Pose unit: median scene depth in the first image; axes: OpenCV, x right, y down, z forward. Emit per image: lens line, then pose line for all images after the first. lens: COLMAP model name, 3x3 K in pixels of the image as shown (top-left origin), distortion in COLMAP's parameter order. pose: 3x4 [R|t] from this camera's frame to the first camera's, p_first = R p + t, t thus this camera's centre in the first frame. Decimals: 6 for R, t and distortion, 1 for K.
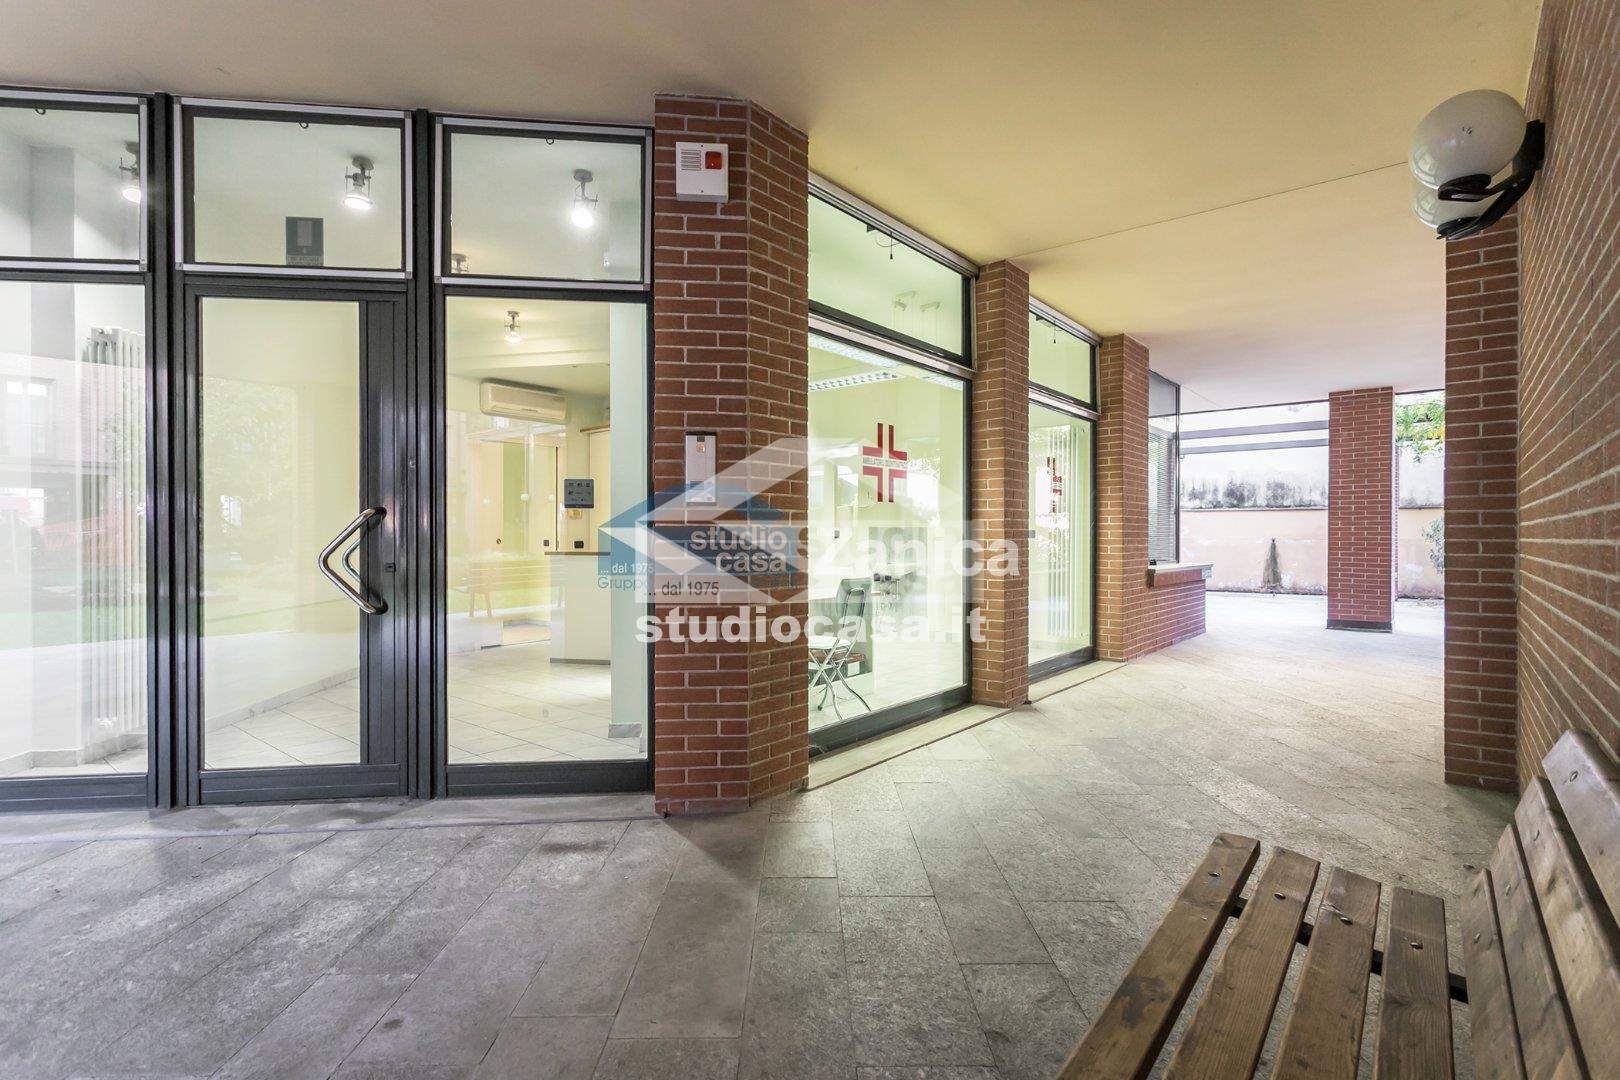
lens RADIAL K [[782.0, 0, 808.2], [0, 782.0, 535.1], [0, 0, 1]] dist [0.001979, 0.000089]
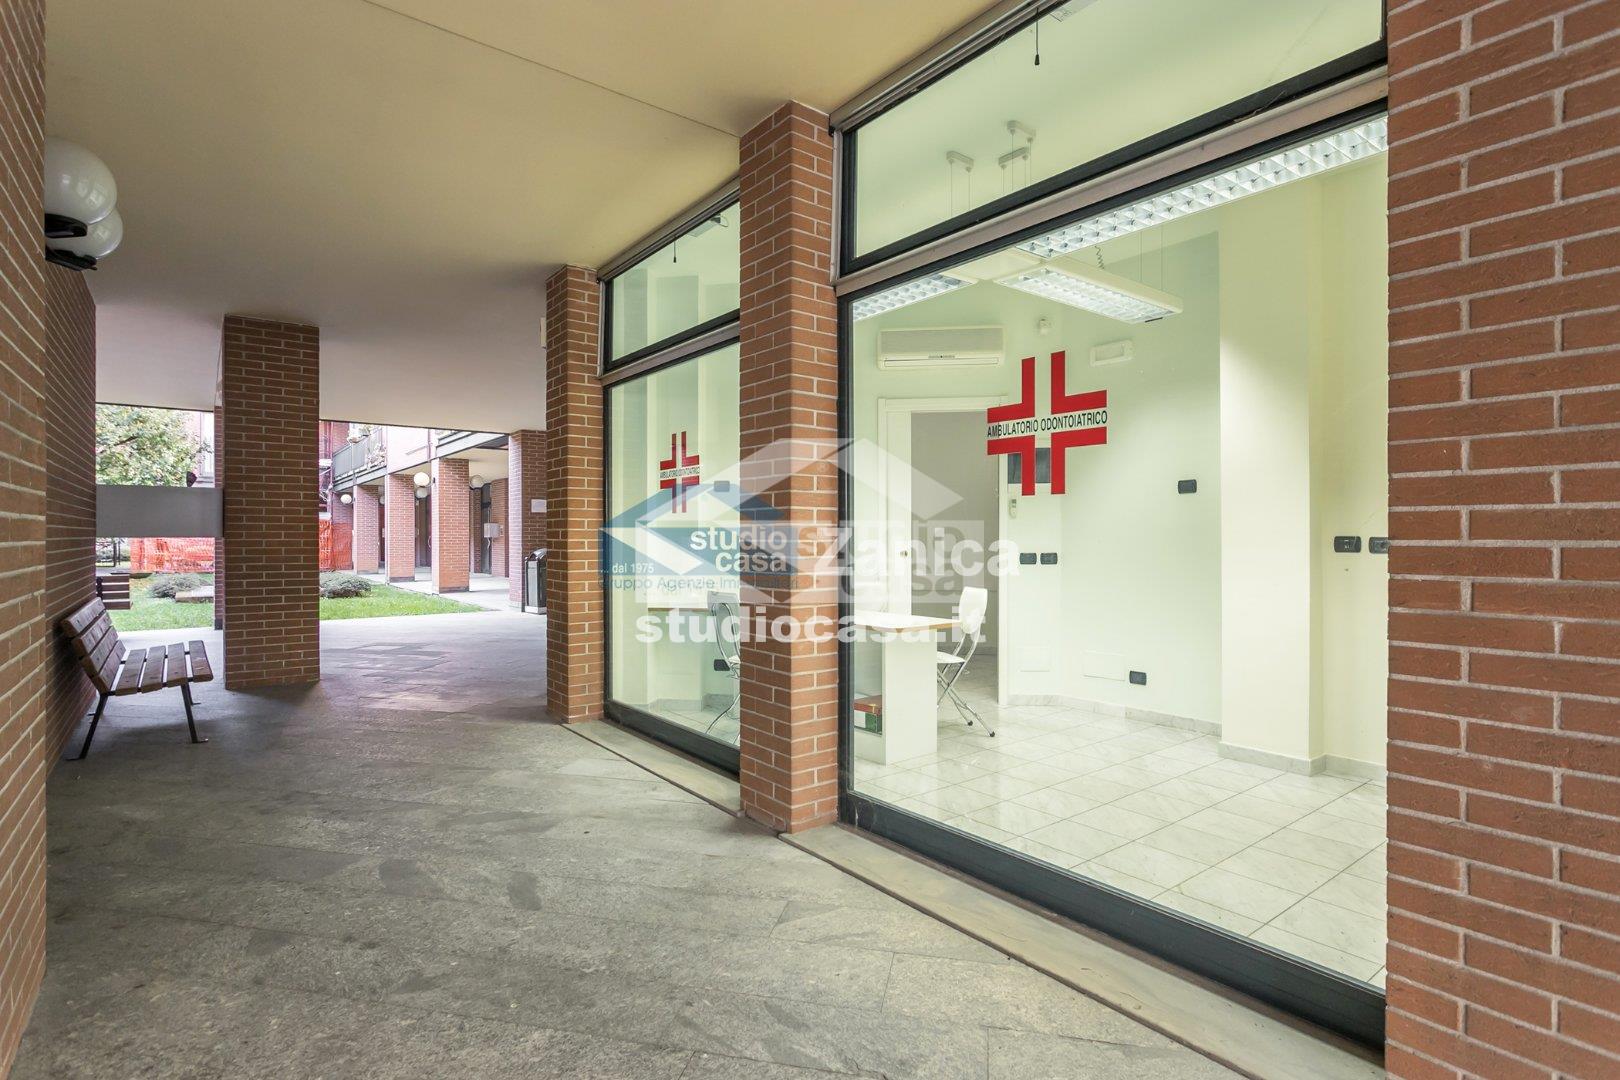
lens RADIAL K [[789.8, 0, 809.7], [0, 789.8, 536.5], [0, 0, 1]] dist [-0.023479, -0.000270]
pose [[-0.237157, 0.005711, -0.971455, 0.945242], [0.000337, 0.999983, 0.005797, -0.017615], [0.971471, 0.001047, -0.237155, 1.298936]]
